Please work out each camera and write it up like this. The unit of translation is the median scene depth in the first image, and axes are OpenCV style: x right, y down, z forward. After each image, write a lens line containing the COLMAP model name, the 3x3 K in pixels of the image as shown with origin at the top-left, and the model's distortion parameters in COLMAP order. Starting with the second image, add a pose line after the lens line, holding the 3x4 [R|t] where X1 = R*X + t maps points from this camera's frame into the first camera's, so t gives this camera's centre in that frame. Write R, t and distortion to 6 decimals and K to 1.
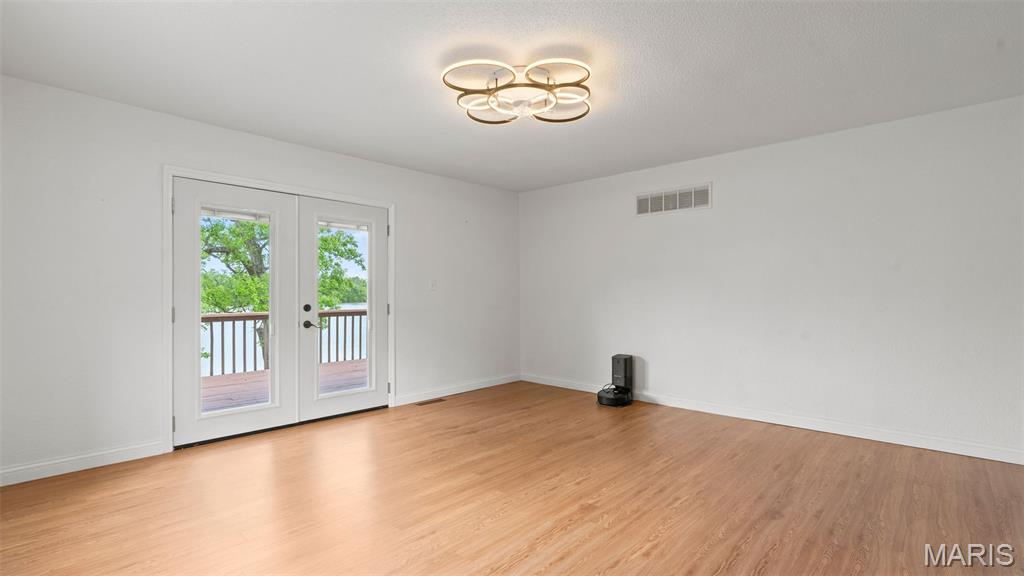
lens RADIAL K [[464.0, 0, 511.2], [0, 464.0, 290.7], [0, 0, 1]] dist [-0.007765, -0.000546]
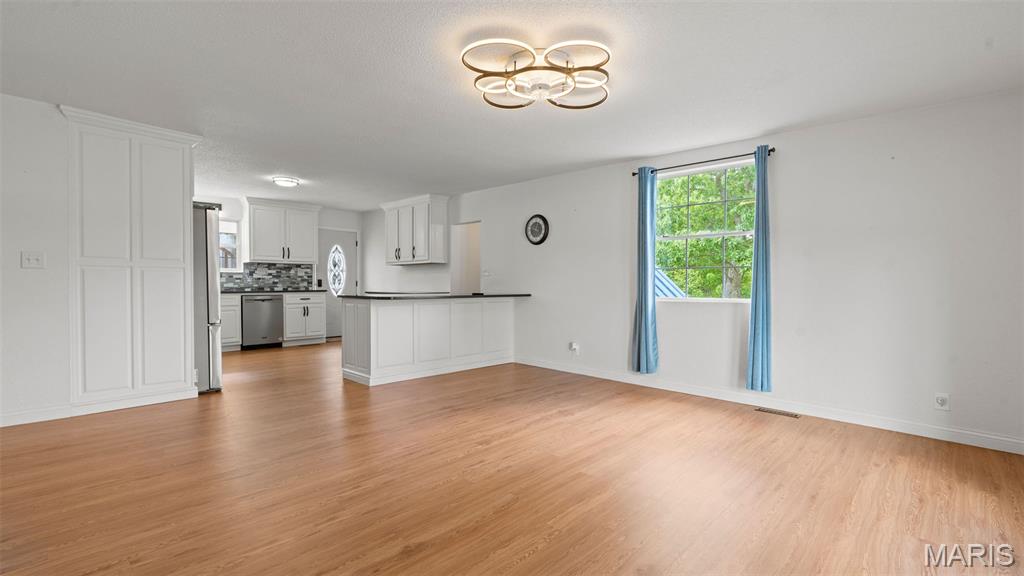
lens RADIAL K [[464.0, 0, 513.7], [0, 464.0, 289.0], [0, 0, 1]] dist [-0.007765, -0.000546]
pose [[-0.999945, -0.008852, 0.005609, 0.056689], [-0.008777, 0.999872, 0.013352, 0.012808], [-0.005726, 0.013302, -0.999895, 1.640316]]
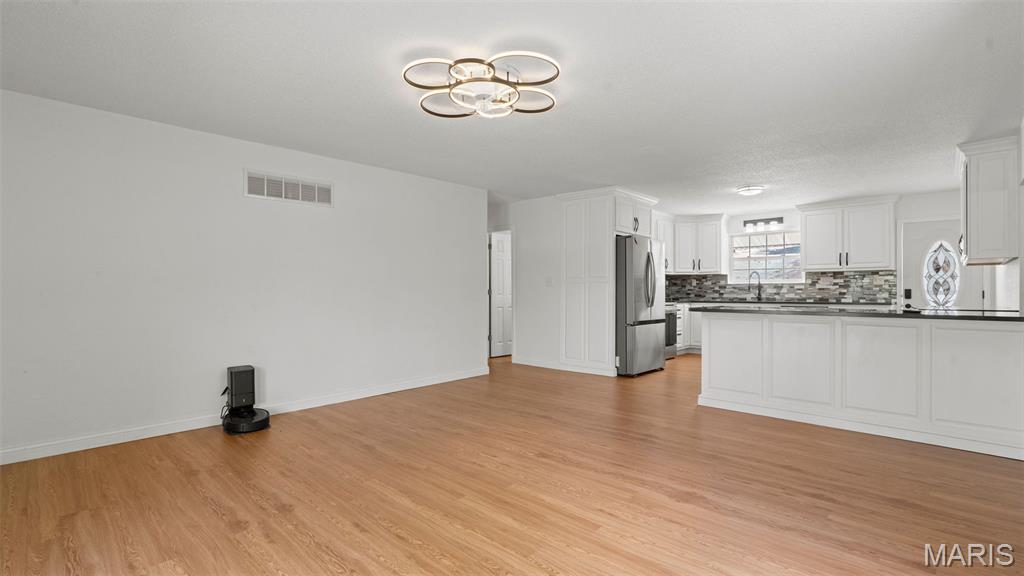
lens RADIAL K [[464.0, 0, 509.3], [0, 464.0, 290.1], [0, 0, 1]] dist [-0.007765, -0.000546]
pose [[0.011082, 0.000352, 0.999939, -0.795294], [-0.000346, 1.000000, -0.000348, 0.009292], [-0.999939, -0.000342, 0.011082, 0.769141]]
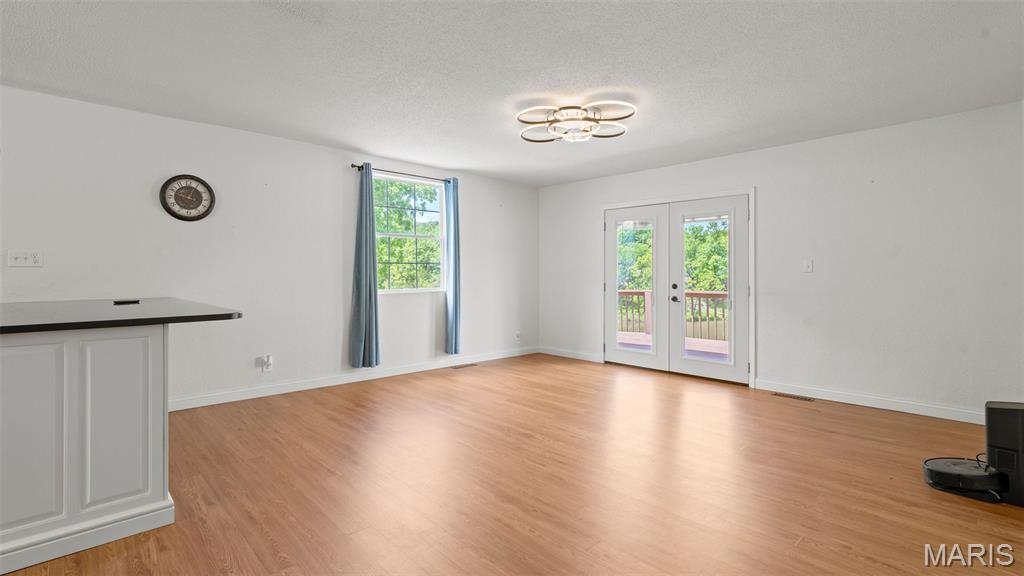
lens RADIAL K [[464.0, 0, 516.3], [0, 464.0, 277.4], [0, 0, 1]] dist [-0.007765, -0.000546]
pose [[-0.045813, 0.007174, -0.998924, 1.076493], [0.003711, 0.999969, 0.007012, 0.000501], [0.998943, -0.003386, -0.045838, 0.736921]]
